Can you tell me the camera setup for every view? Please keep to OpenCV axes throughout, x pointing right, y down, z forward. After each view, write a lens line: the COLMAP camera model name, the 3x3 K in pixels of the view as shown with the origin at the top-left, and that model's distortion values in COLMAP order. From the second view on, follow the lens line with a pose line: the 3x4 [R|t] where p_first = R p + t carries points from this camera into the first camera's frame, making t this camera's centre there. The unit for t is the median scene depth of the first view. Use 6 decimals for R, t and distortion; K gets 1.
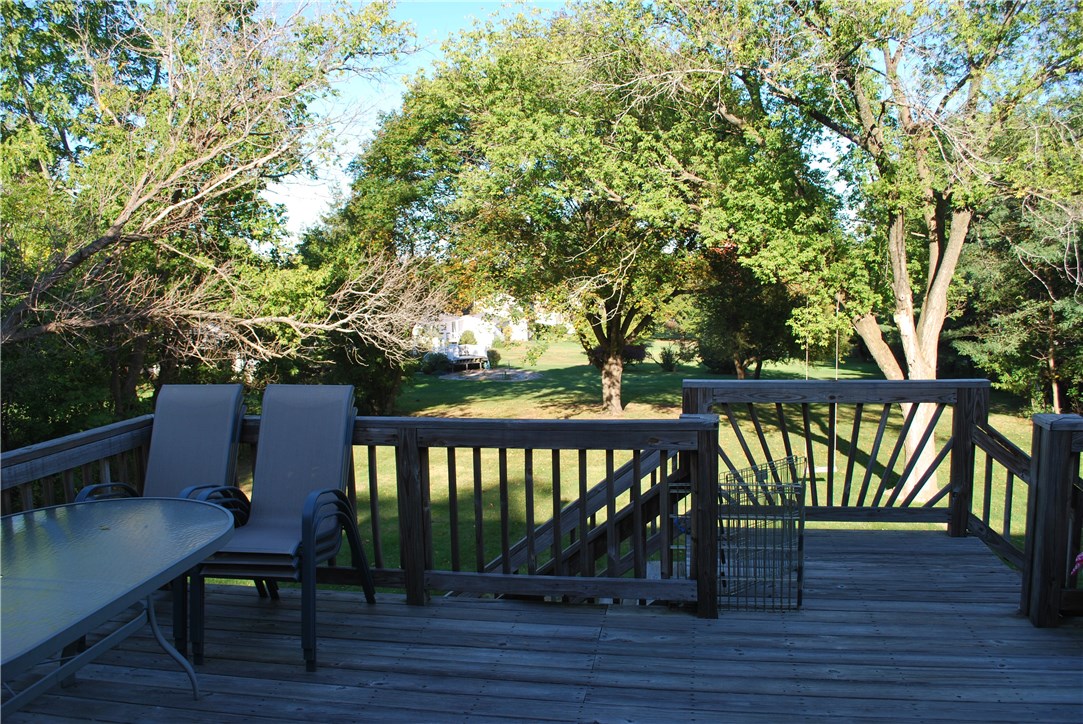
lens RADIAL K [[855.4, 0, 541.5], [0, 855.4, 362.0], [0, 0, 1]] dist [-0.082567, 0.012527]
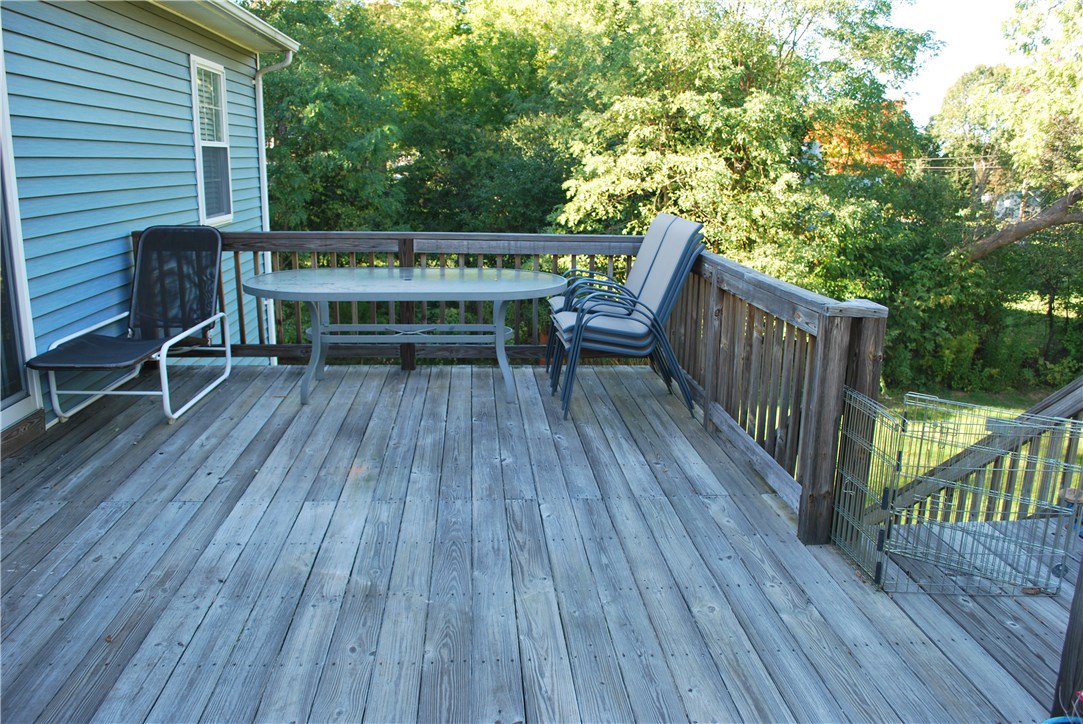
lens RADIAL K [[855.4, 0, 541.5], [0, 855.4, 362.0], [0, 0, 1]] dist [-0.082567, 0.012527]
pose [[0.251101, 0.248410, -0.935543, 0.159669], [-0.126571, 0.966637, 0.222694, -0.003828], [0.959650, 0.062494, 0.274165, 0.094538]]
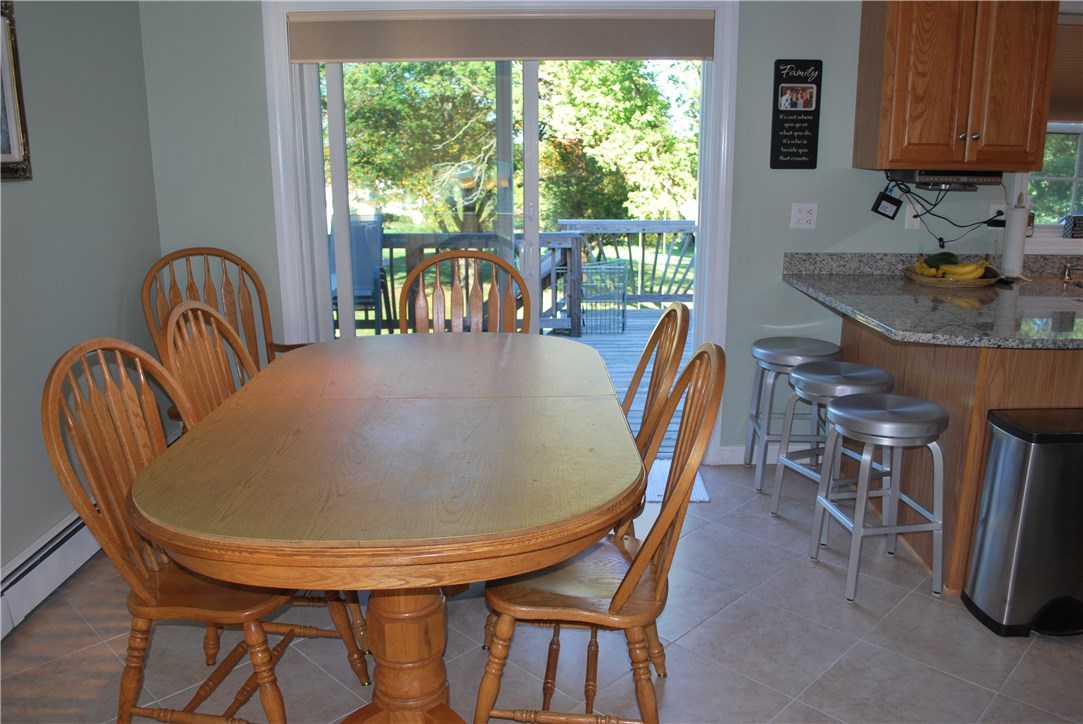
lens RADIAL K [[855.4, 0, 541.5], [0, 855.4, 362.0], [0, 0, 1]] dist [-0.082567, 0.012527]
pose [[0.983353, -0.022903, 0.180254, -0.043578], [0.000076, 0.992076, 0.125636, 0.021798], [-0.181703, -0.123531, 0.975563, -0.165720]]
